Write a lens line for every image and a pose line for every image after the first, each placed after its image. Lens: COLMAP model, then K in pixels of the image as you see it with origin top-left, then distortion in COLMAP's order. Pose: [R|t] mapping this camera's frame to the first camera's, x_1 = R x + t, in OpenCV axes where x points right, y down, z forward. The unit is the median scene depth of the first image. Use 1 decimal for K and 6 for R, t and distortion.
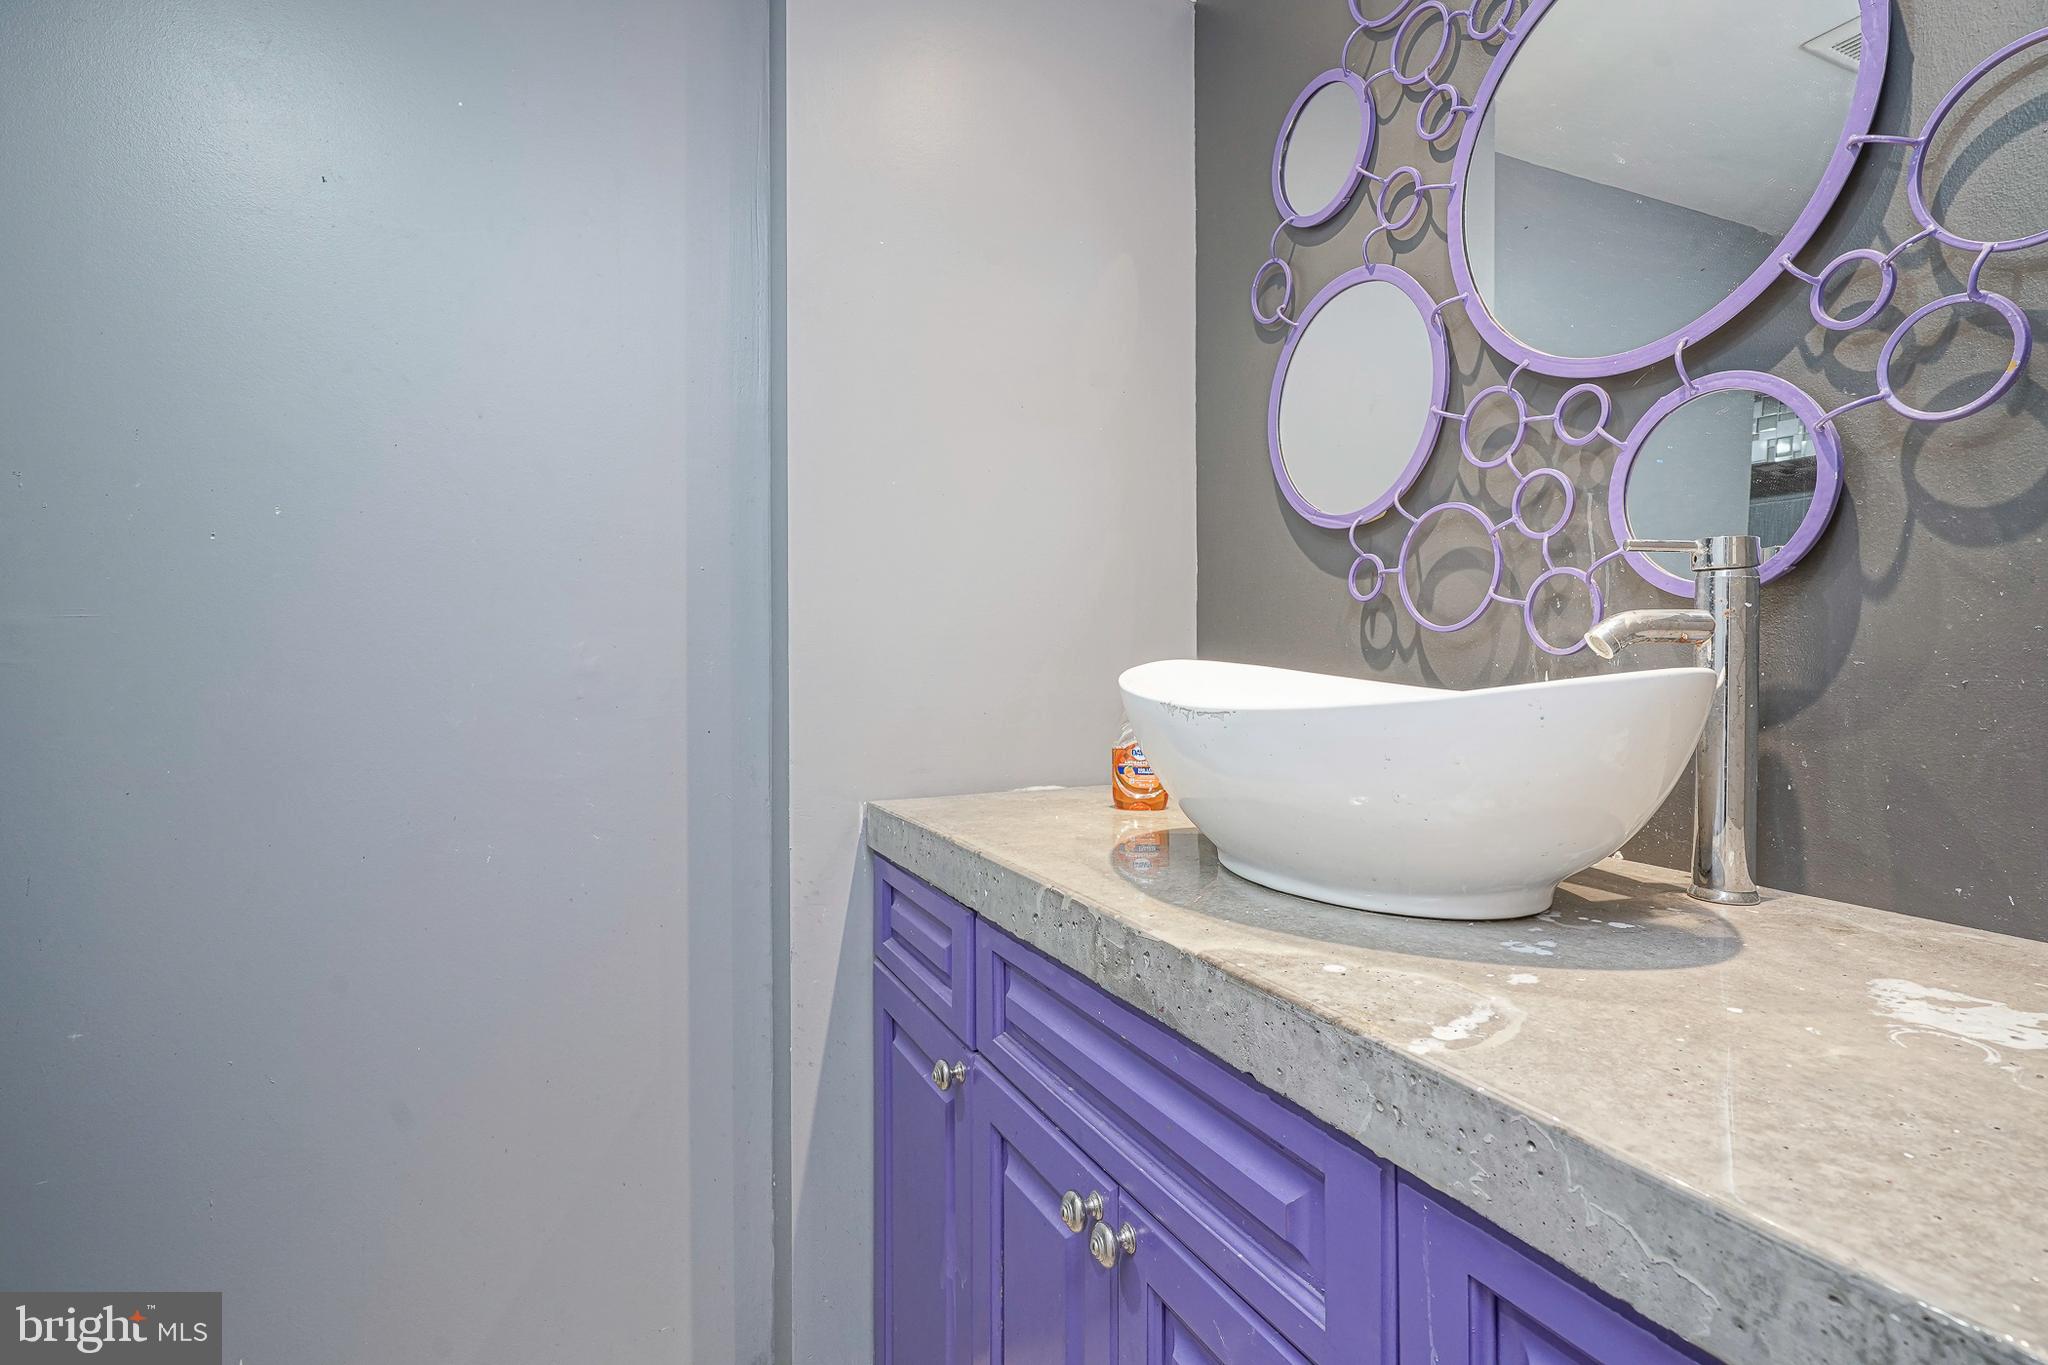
lens RADIAL K [[1007.2, 0, 1022.9], [0, 1007.2, 662.0], [0, 0, 1]] dist [-0.004737, 0.002832]
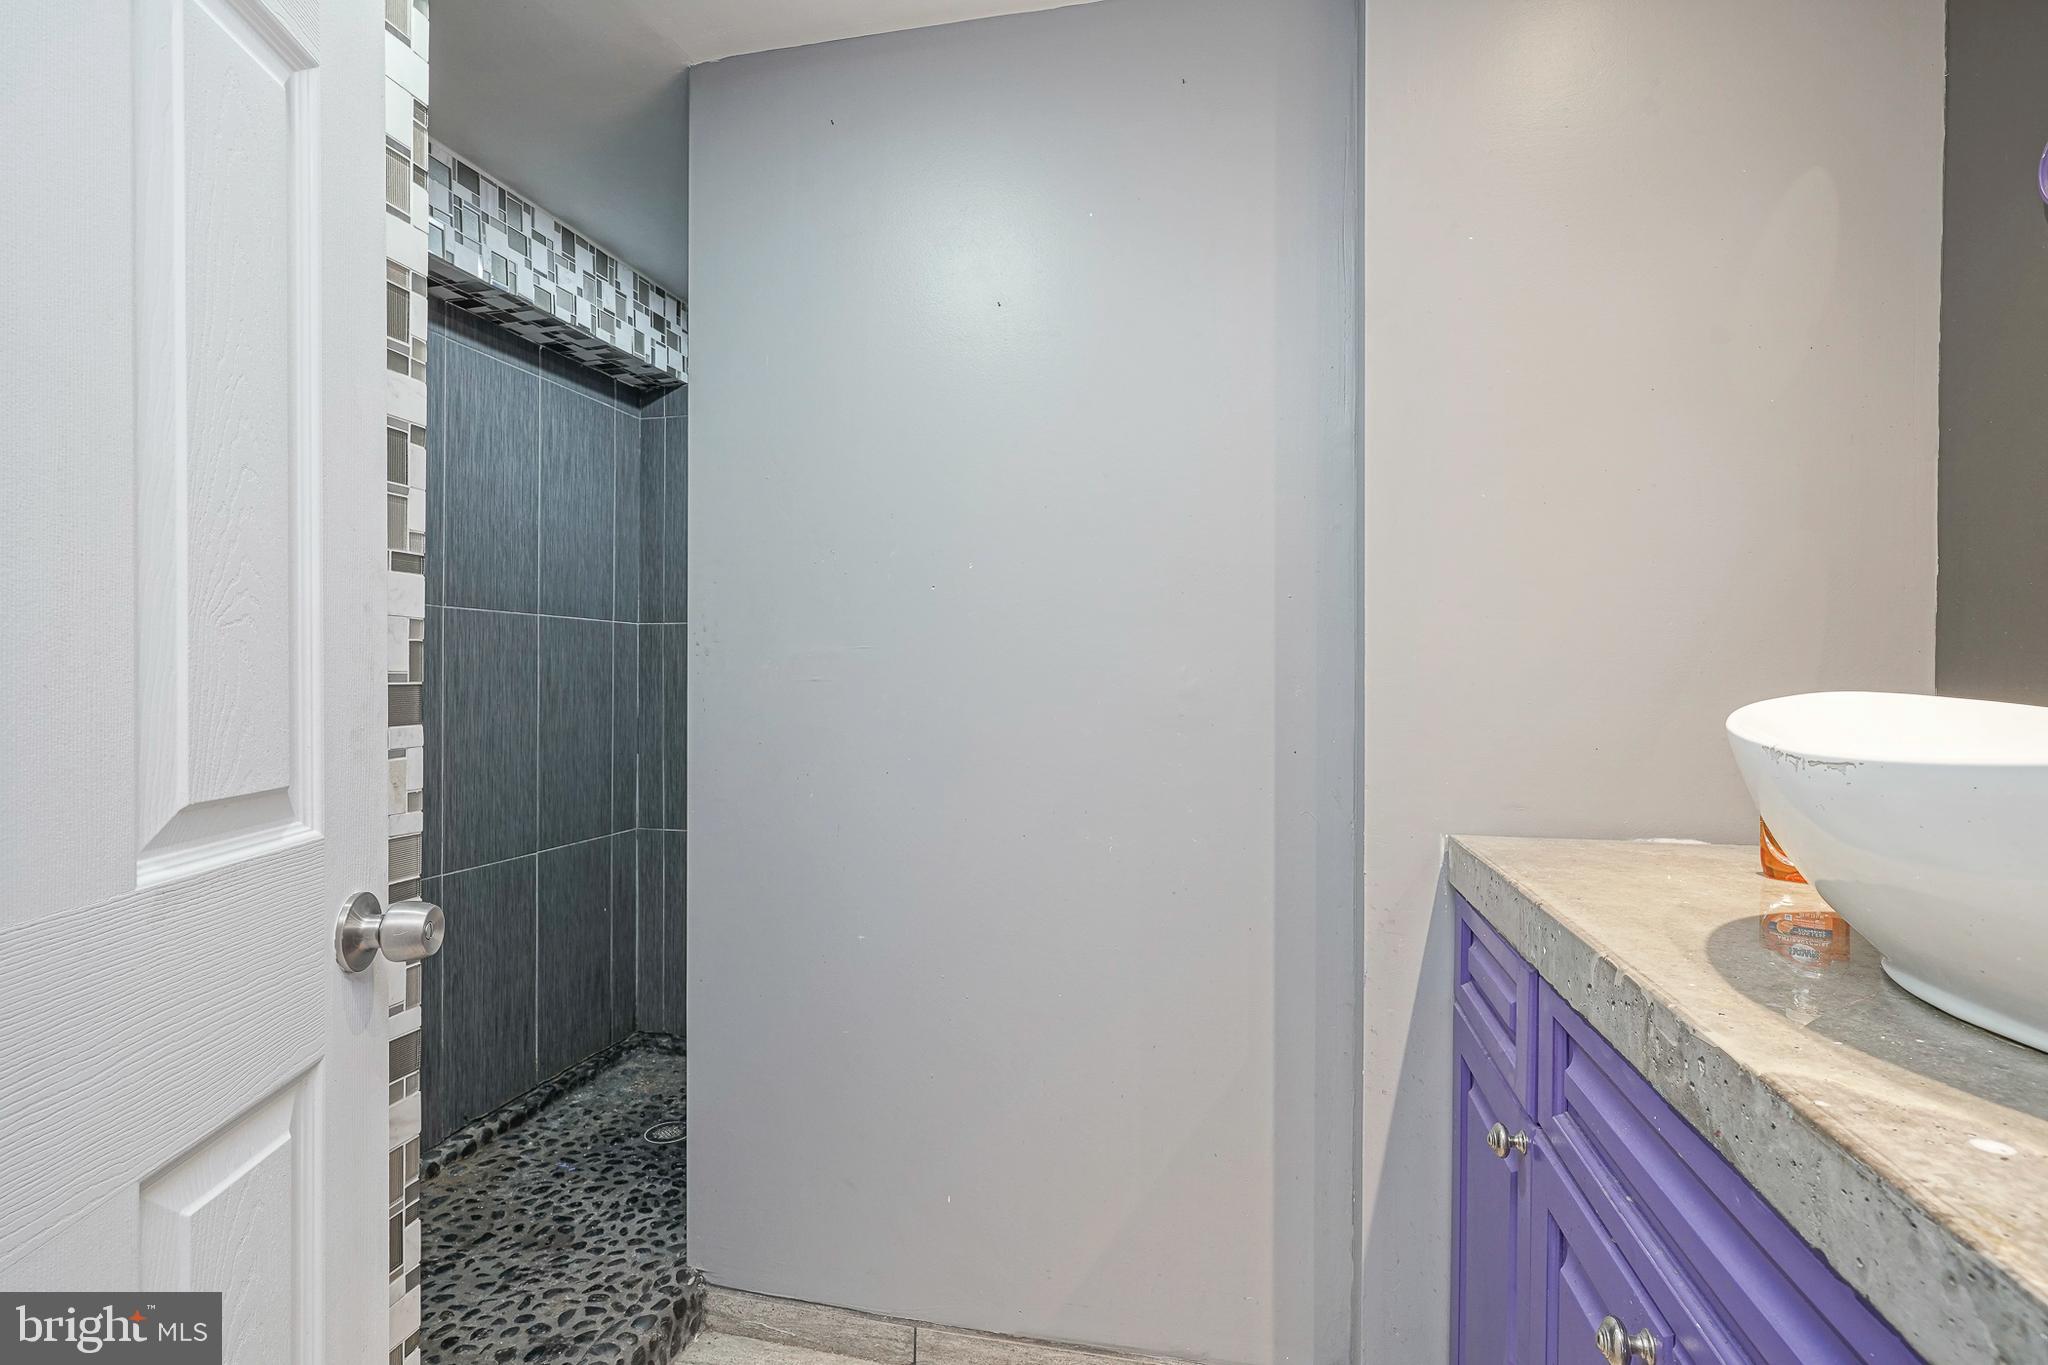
lens RADIAL K [[958.2, 0, 1027.5], [0, 958.2, 693.2], [0, 0, 1]] dist [-0.009977, 0.003001]
pose [[0.800205, 0.021811, -0.599329, 0.128443], [-0.017247, 0.999762, 0.013356, -0.001224], [0.599478, -0.000350, 0.800391, 0.067926]]
